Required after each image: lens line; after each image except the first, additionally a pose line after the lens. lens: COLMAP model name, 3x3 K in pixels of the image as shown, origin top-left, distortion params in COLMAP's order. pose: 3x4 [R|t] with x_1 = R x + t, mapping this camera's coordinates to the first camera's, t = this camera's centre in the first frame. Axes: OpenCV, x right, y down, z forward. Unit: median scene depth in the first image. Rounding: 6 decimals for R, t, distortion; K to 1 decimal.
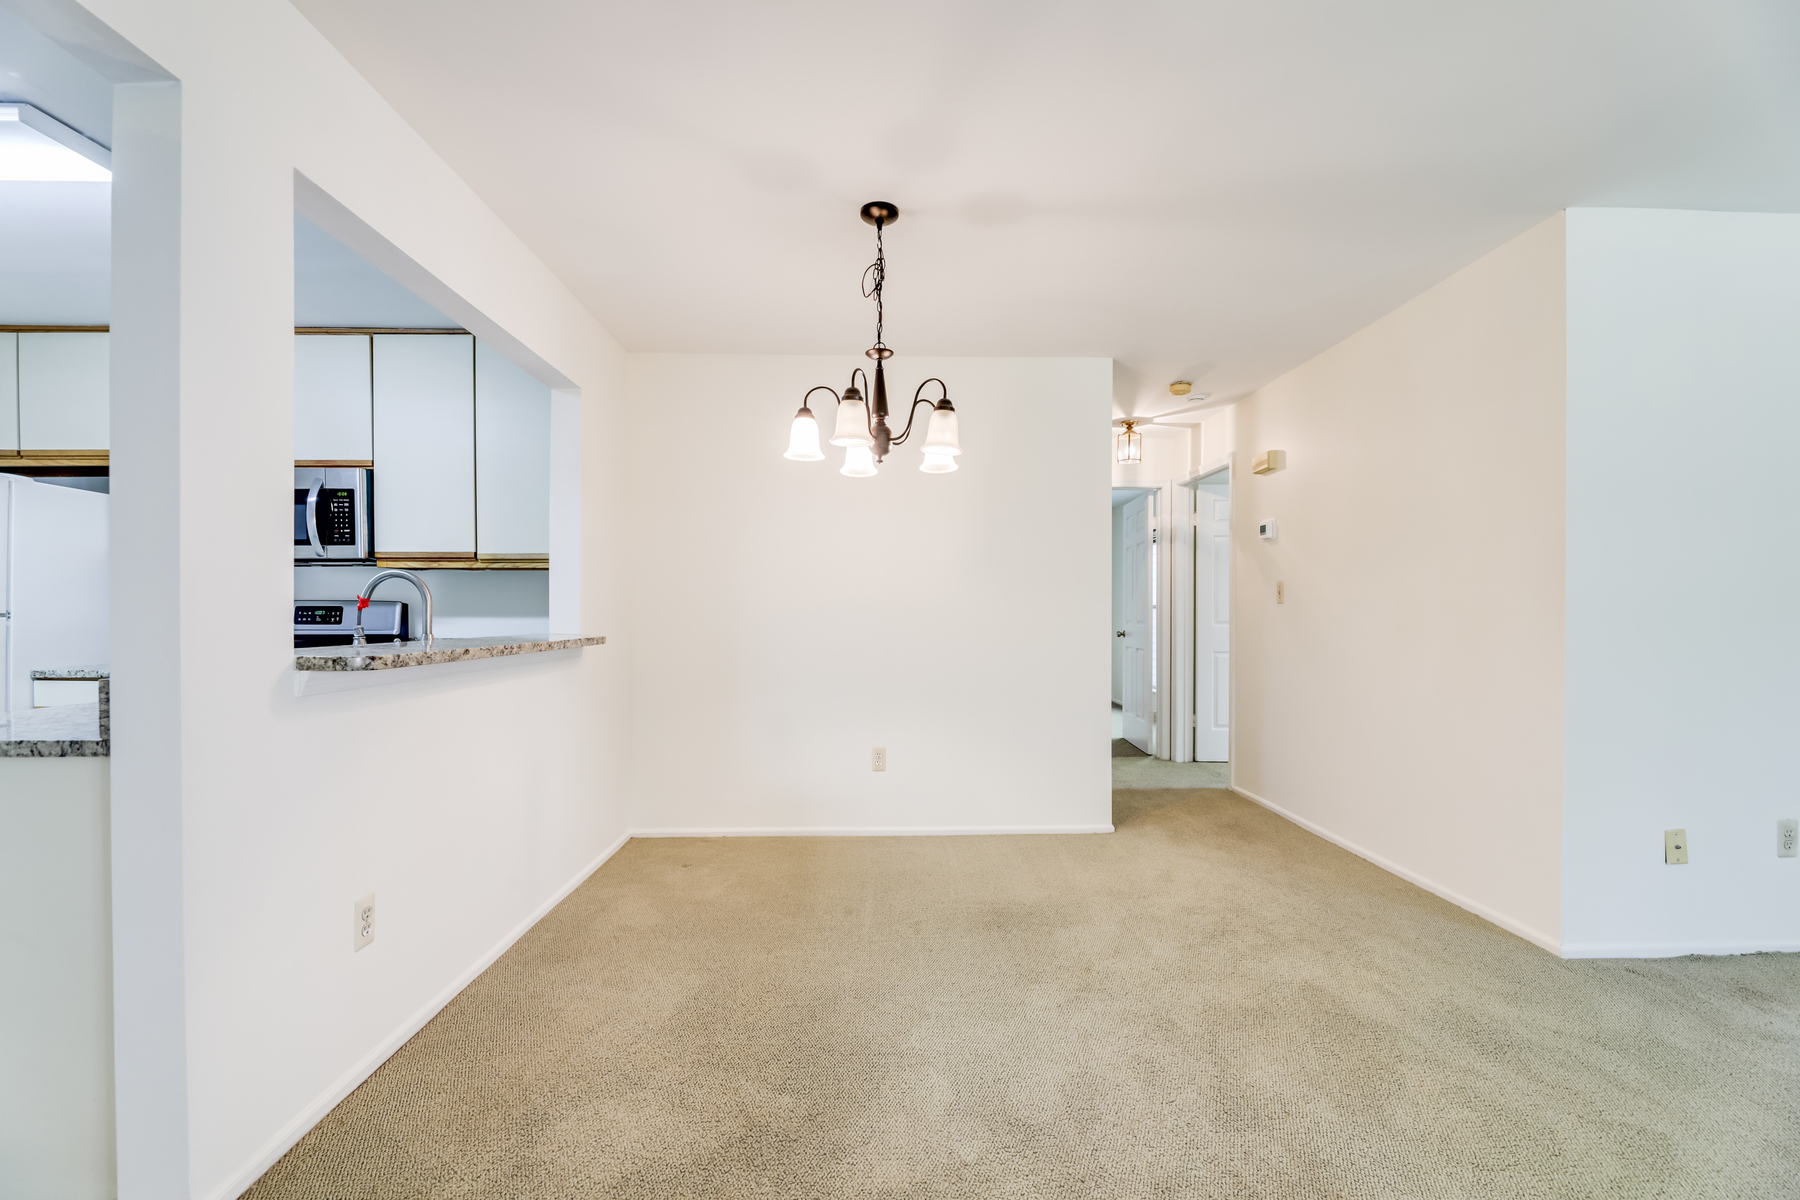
lens RADIAL K [[736.0, 0, 899.1], [0, 736.0, 619.5], [0, 0, 1]] dist [0.001168, -0.003998]
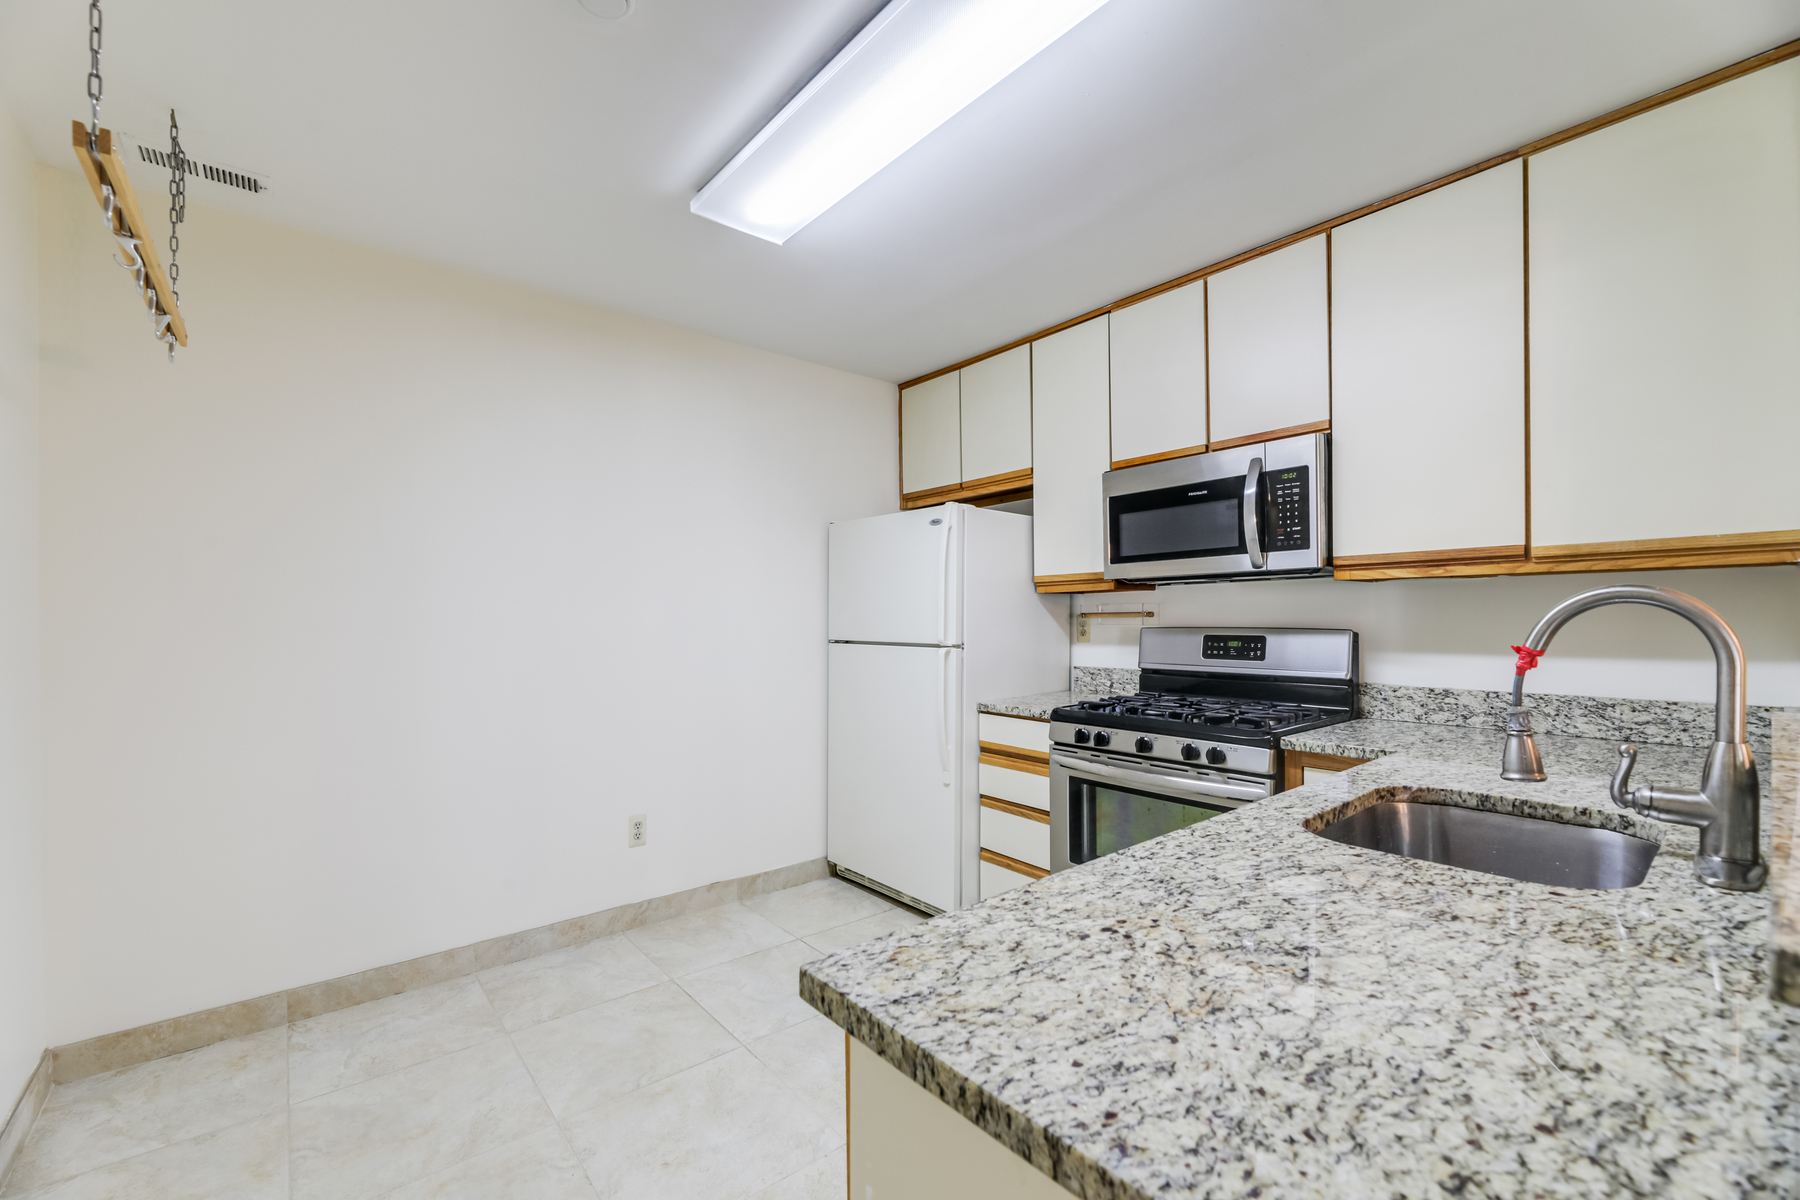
lens RADIAL K [[736.0, 0, 899.1], [0, 736.0, 619.5], [0, 0, 1]] dist [0.001168, -0.003998]
pose [[0.618335, -0.003402, -0.785907, -0.442058], [-0.001317, 0.999985, -0.005365, -0.032083], [0.785913, 0.004353, 0.618321, 0.288409]]
